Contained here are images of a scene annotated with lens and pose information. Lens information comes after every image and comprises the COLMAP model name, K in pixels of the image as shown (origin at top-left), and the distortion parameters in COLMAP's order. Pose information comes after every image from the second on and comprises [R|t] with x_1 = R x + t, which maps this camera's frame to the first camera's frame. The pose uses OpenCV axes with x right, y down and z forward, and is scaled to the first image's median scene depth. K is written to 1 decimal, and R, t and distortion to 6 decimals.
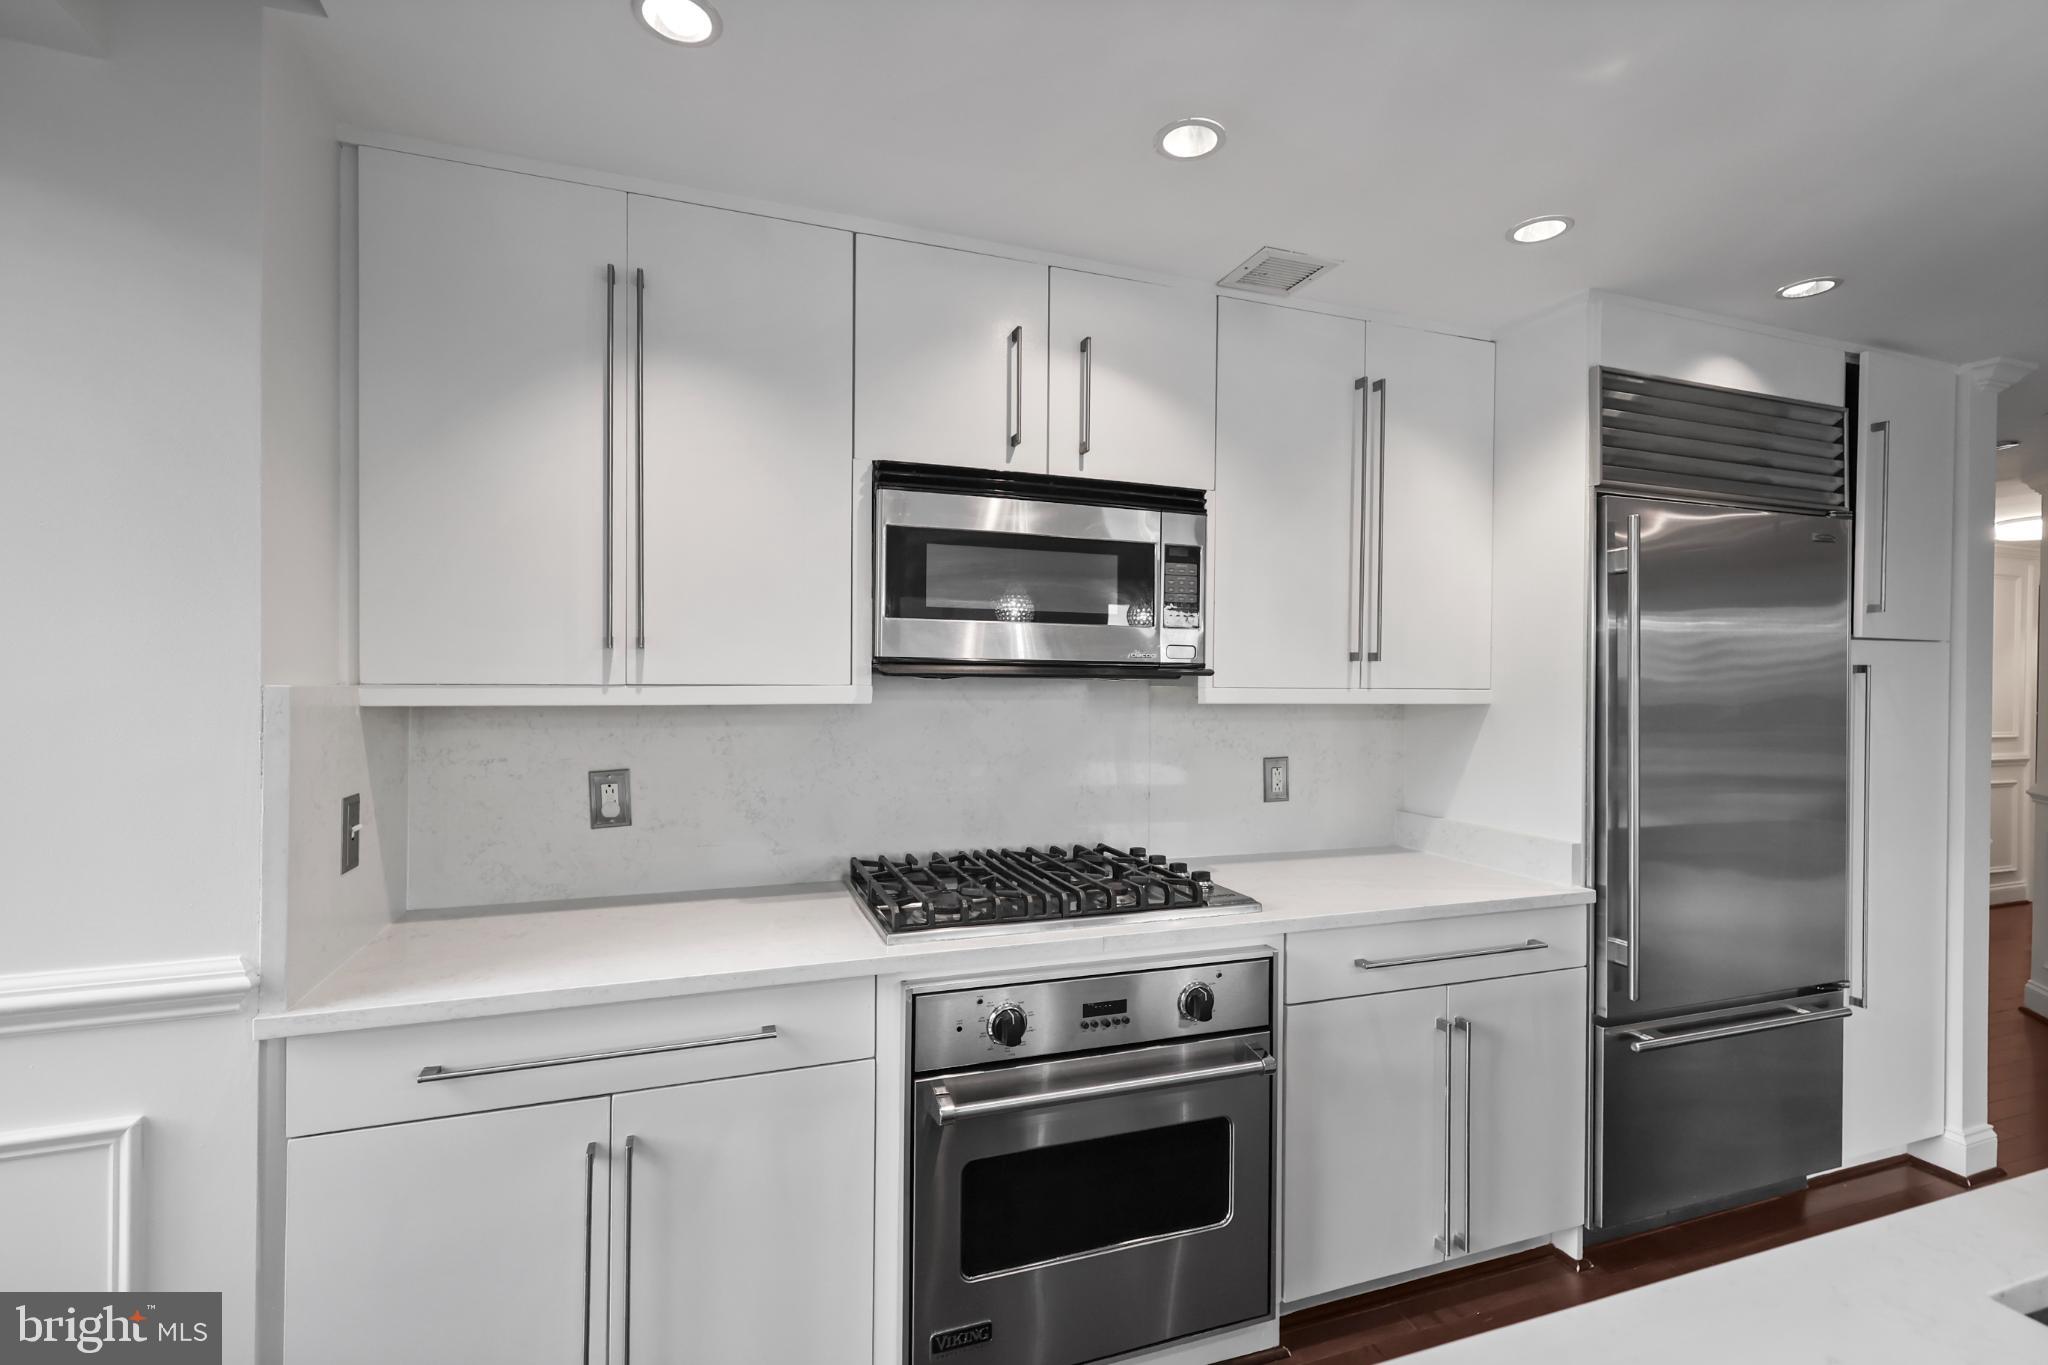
lens RADIAL K [[895.9, 0, 1023.5], [0, 895.9, 693.8], [0, 0, 1]] dist [0.005443, -0.001889]
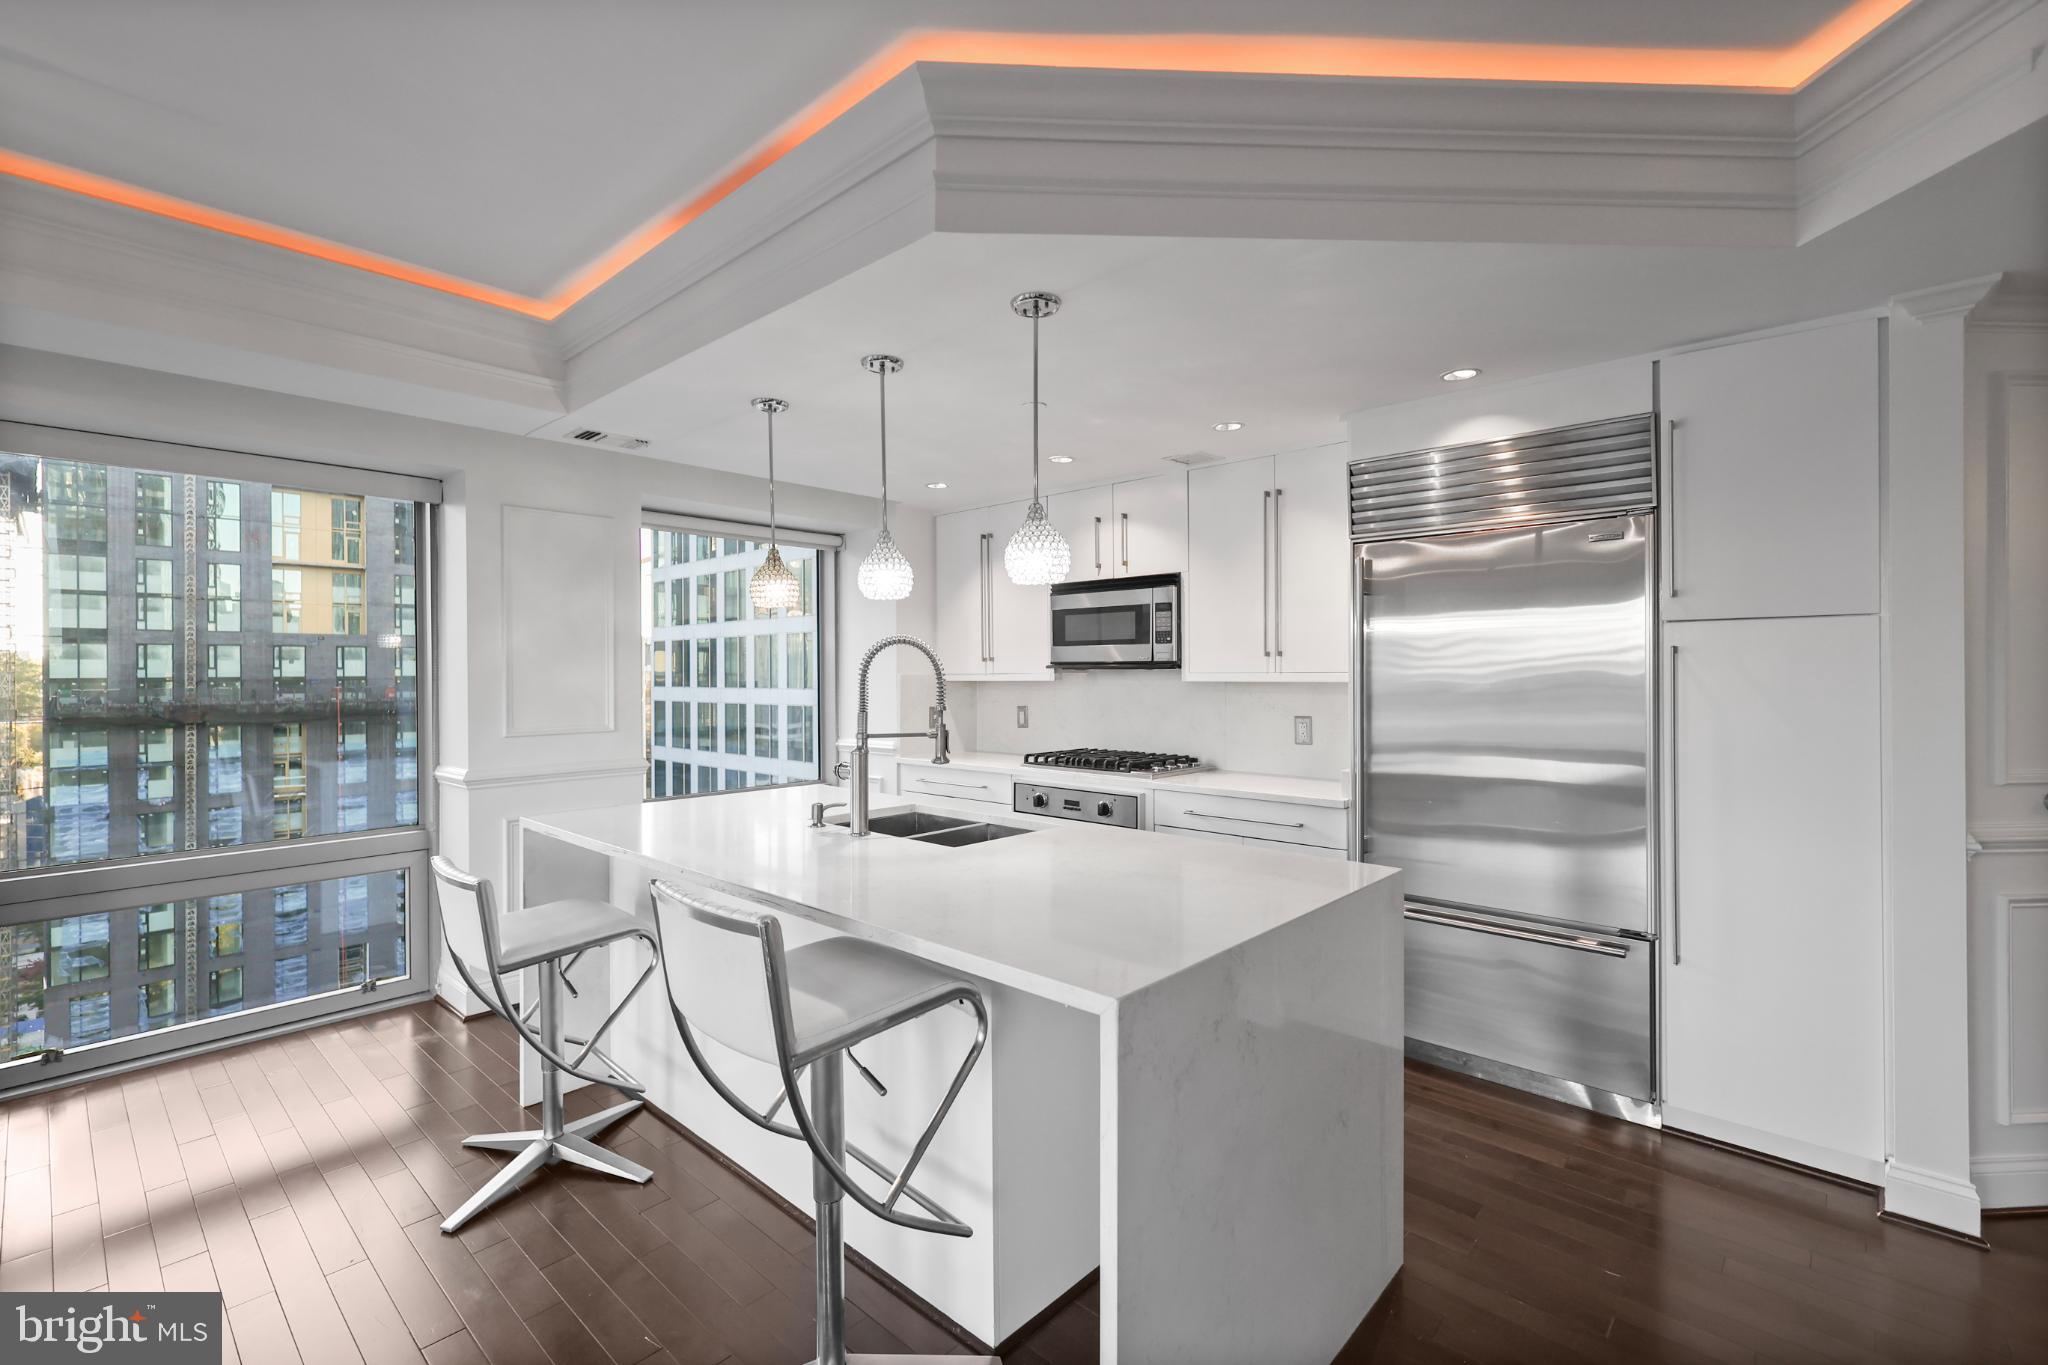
lens RADIAL K [[895.9, 0, 1028.5], [0, 895.9, 680.0], [0, 0, 1]] dist [0.005443, -0.001889]
pose [[0.470902, -0.002858, -0.882181, 1.915533], [-0.004052, 0.999977, -0.005402, 0.021553], [0.882176, 0.006119, 0.470879, -0.230006]]
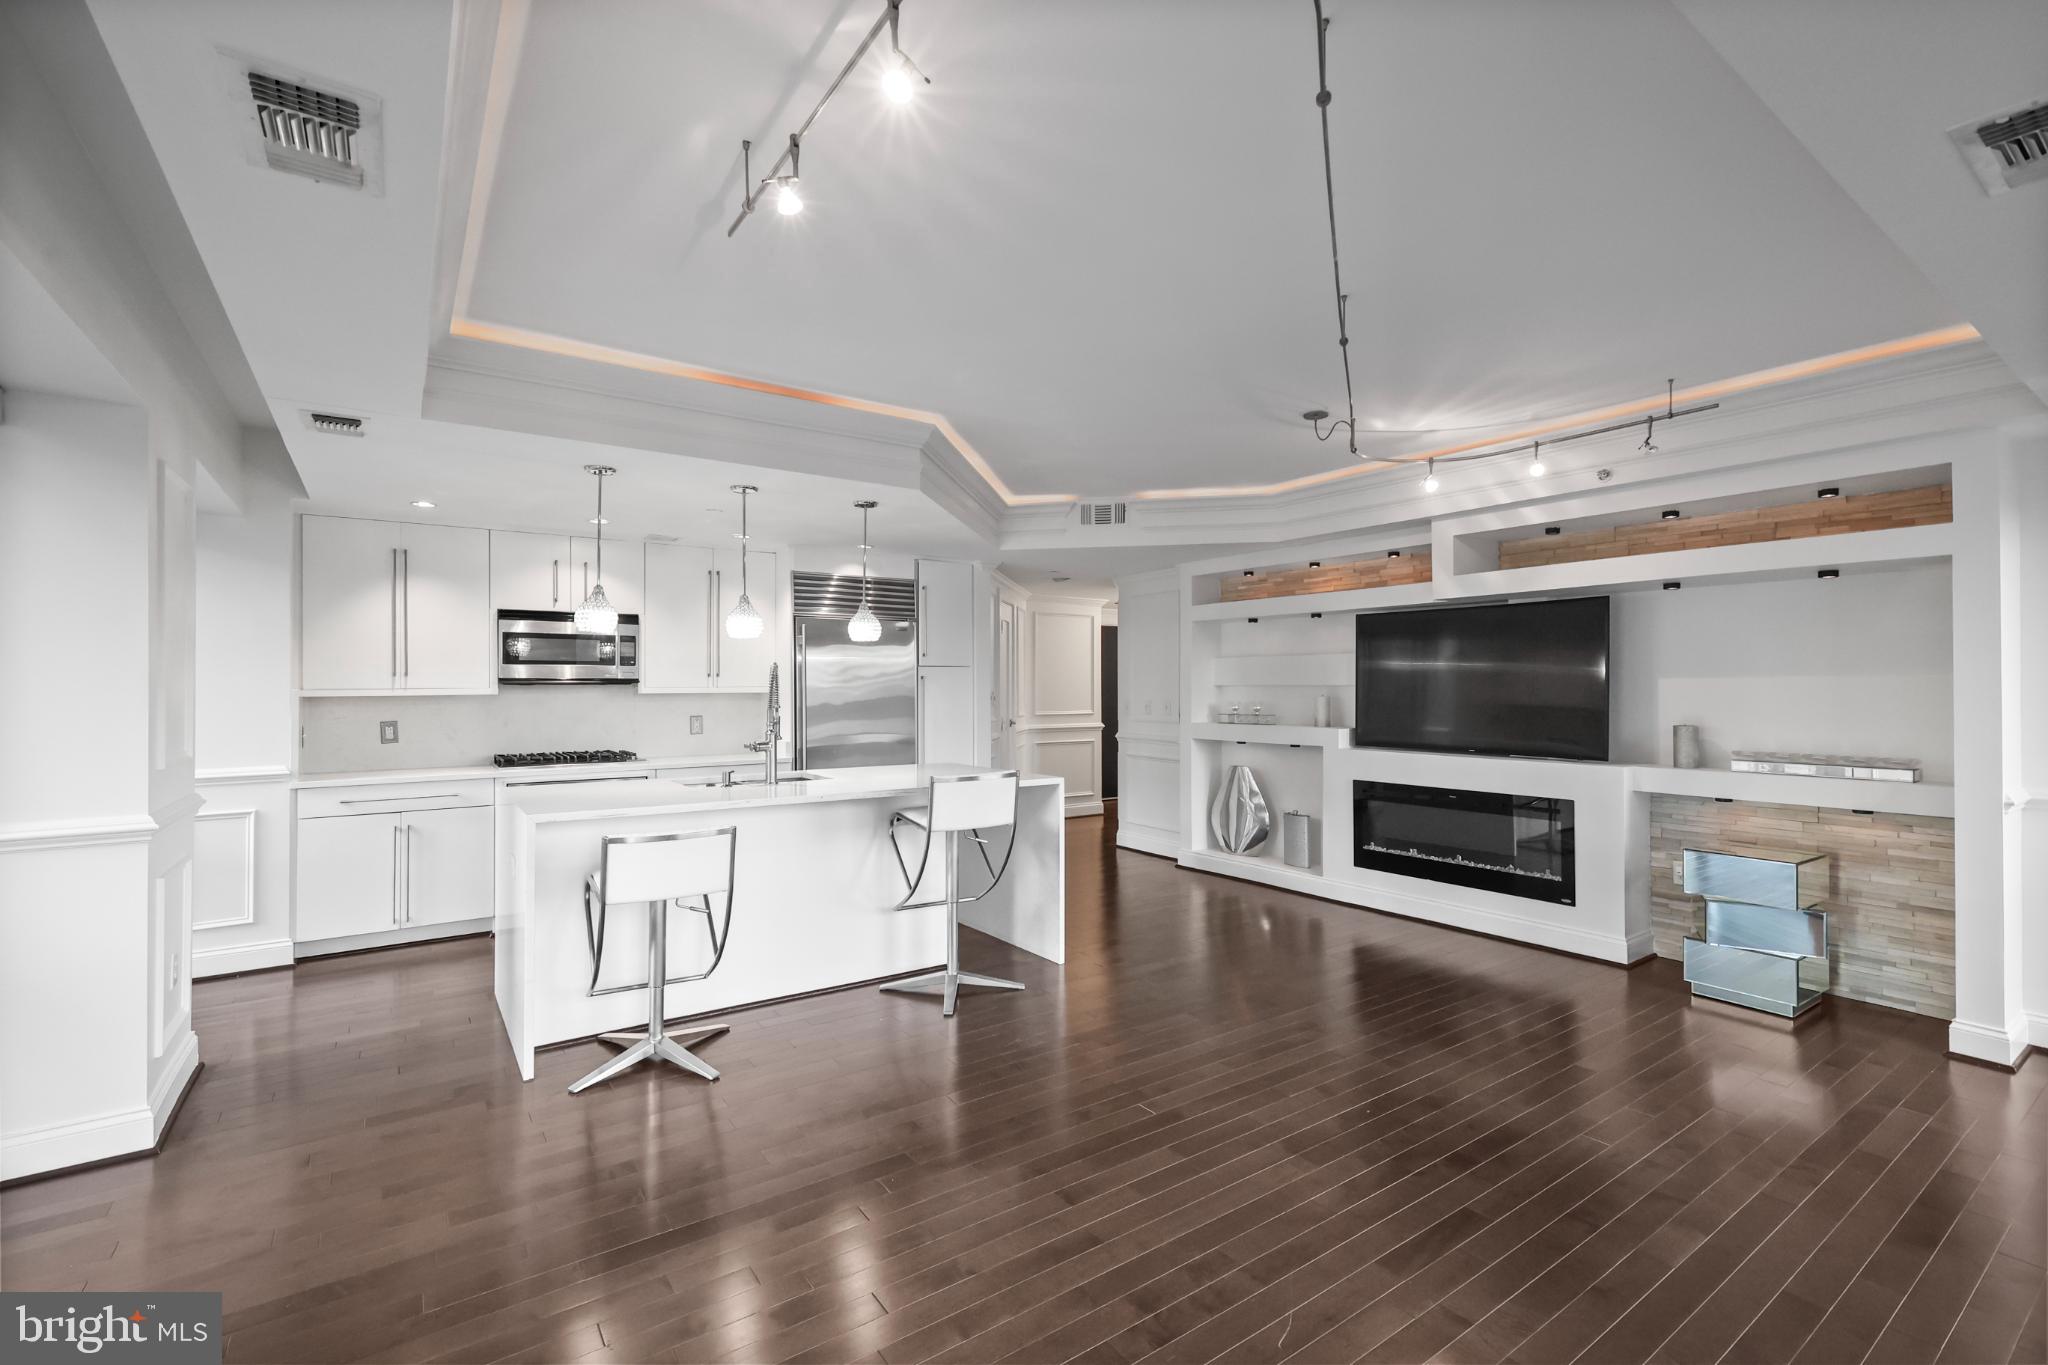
lens RADIAL K [[895.9, 0, 1018.1], [0, 895.9, 682.4], [0, 0, 1]] dist [0.005443, -0.001889]
pose [[0.964262, -0.010944, 0.264724, 0.634899], [0.015765, 0.999746, -0.016094, 0.043163], [-0.264481, 0.019692, 0.964190, -2.066950]]
